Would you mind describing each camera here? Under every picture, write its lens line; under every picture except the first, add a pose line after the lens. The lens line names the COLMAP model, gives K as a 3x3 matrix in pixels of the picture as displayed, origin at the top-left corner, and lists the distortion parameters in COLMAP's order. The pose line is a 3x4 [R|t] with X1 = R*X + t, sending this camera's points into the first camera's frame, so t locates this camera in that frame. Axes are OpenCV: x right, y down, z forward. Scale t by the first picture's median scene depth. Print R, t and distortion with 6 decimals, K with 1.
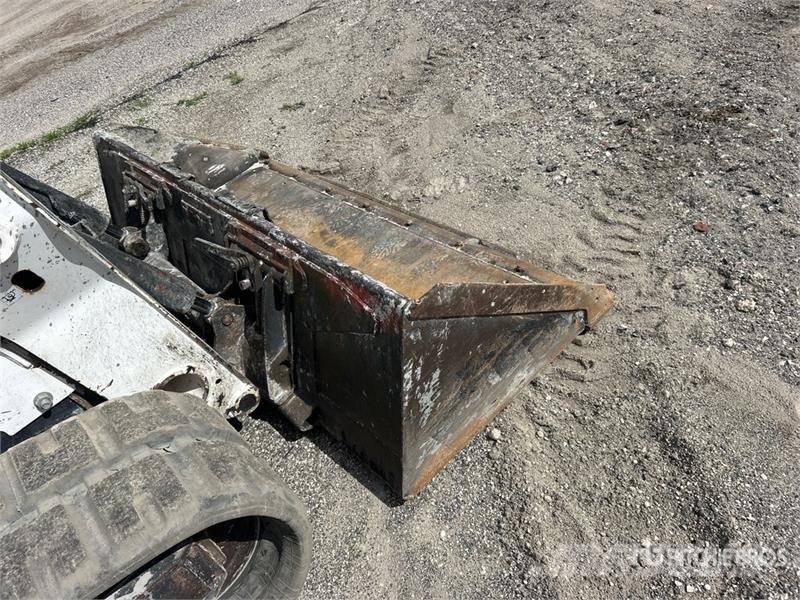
lens RADIAL K [[602.1, 0, 392.6], [0, 602.1, 300.2], [0, 0, 1]] dist [0.055862, -0.075832]
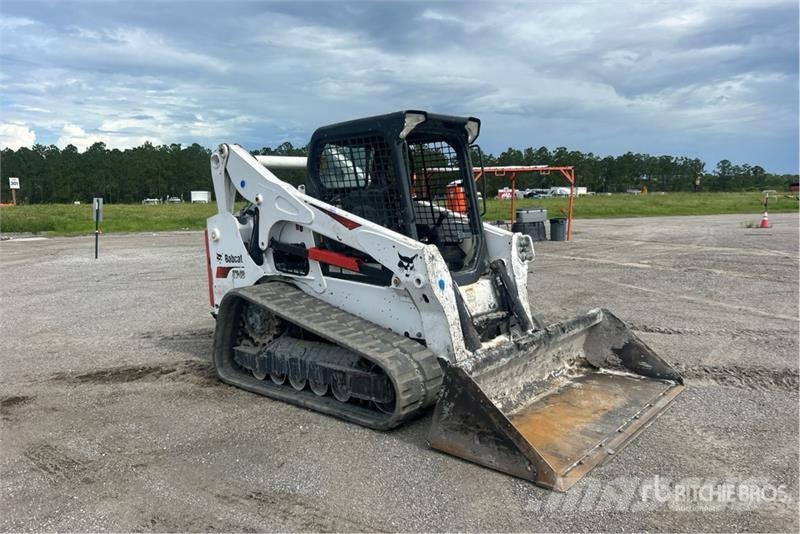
lens RADIAL K [[602.1, 0, 412.0], [0, 602.1, 271.1], [0, 0, 1]] dist [0.089106, -0.116812]
pose [[0.144131, 0.377657, -0.914659, 1.747064], [-0.661268, 0.724390, 0.194894, -0.535305], [0.736173, 0.576745, 0.354139, -0.274088]]
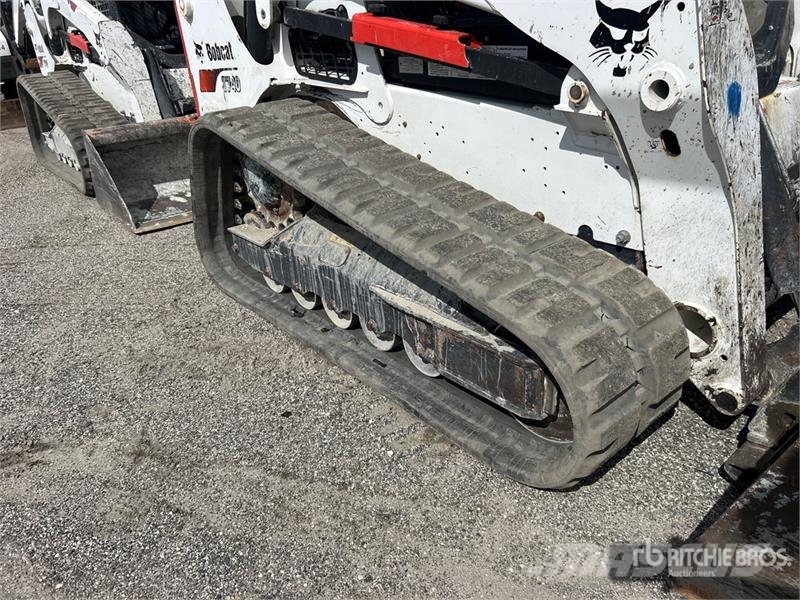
lens RADIAL K [[602.1, 0, 392.6], [0, 602.1, 300.2], [0, 0, 1]] dist [0.055862, -0.075832]
pose [[-0.013035, 0.663323, -0.748220, 0.353868], [-0.604694, 0.590718, 0.534227, -0.108225], [0.796351, 0.459408, 0.393407, 0.156839]]
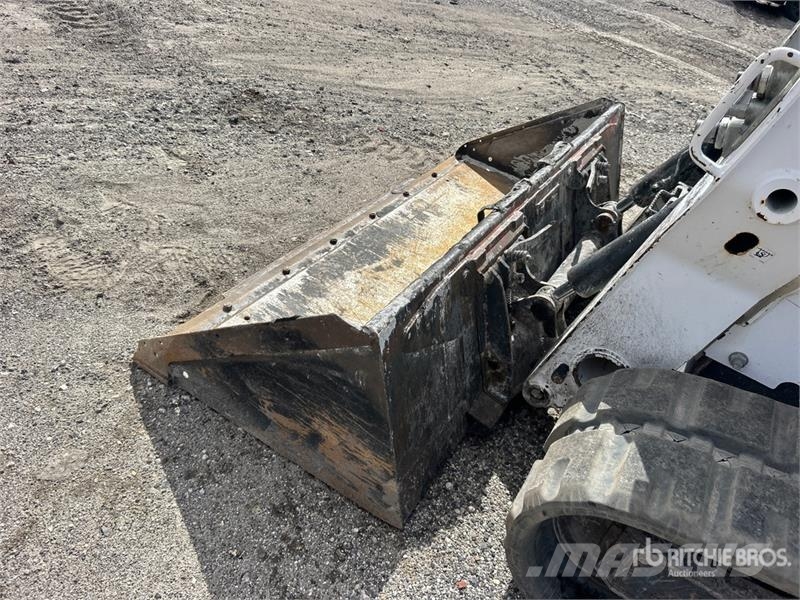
lens RADIAL K [[613.4, 0, 389.7], [0, 613.4, 303.0], [0, 0, 1]] dist [0.055033, -0.089145]
pose [[-0.319223, -0.417754, 0.850634, -1.355580], [0.534906, 0.661517, 0.525614, -0.810991], [-0.782287, 0.622797, 0.012288, 1.492086]]
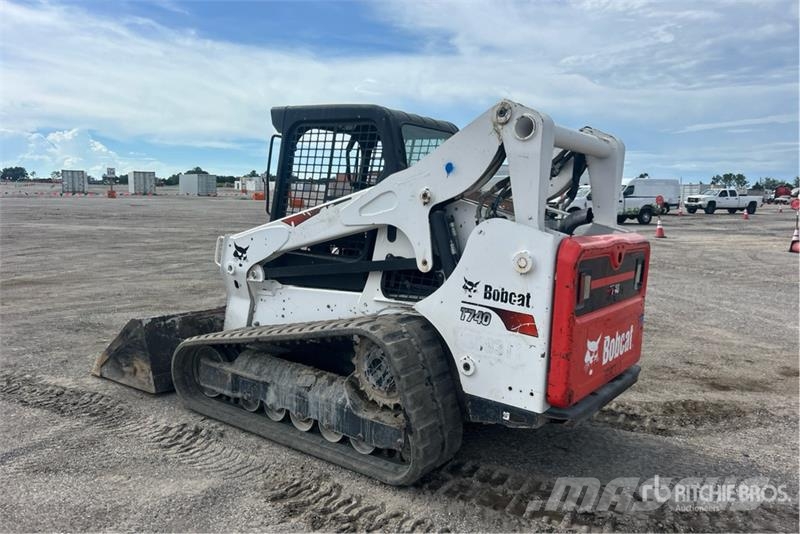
lens RADIAL K [[602.1, 0, 412.0], [0, 602.1, 271.1], [0, 0, 1]] dist [0.089106, -0.116812]
pose [[-0.202752, 0.150097, 0.967658, -3.565740], [0.660704, 0.750323, 0.022051, 0.134338], [-0.722746, 0.643807, -0.251299, 1.216451]]
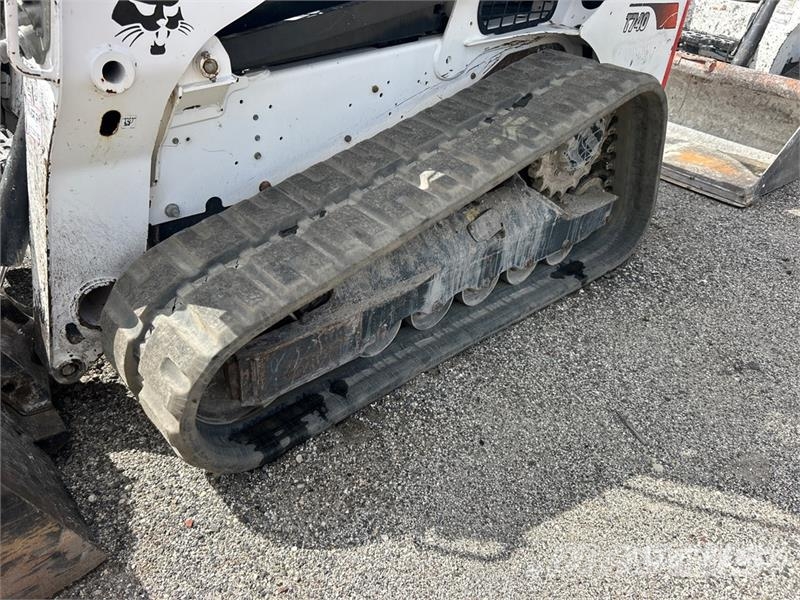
lens RADIAL K [[602.2, 0, 400.4], [0, 602.2, 289.5], [0, 0, 1]] dist [0.048700, -0.058688]
pose [[-0.976185, 0.175392, 0.127671, -1.291736], [0.169192, 0.247180, 0.954084, -0.914865], [0.135781, 0.952964, -0.270968, 1.621606]]
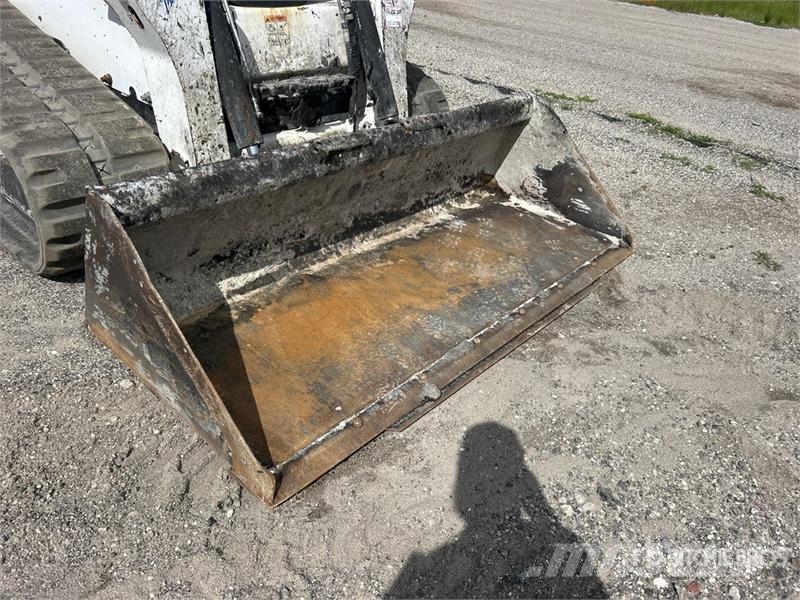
lens RADIAL K [[604.0, 0, 408.2], [0, 604.0, 300.1], [0, 0, 1]] dist [0.051571, -0.060256]
pose [[0.086519, 0.747214, -0.658928, 0.746367], [-0.757804, 0.478717, 0.443355, -0.641973], [0.646721, 0.460979, 0.607660, 0.567142]]
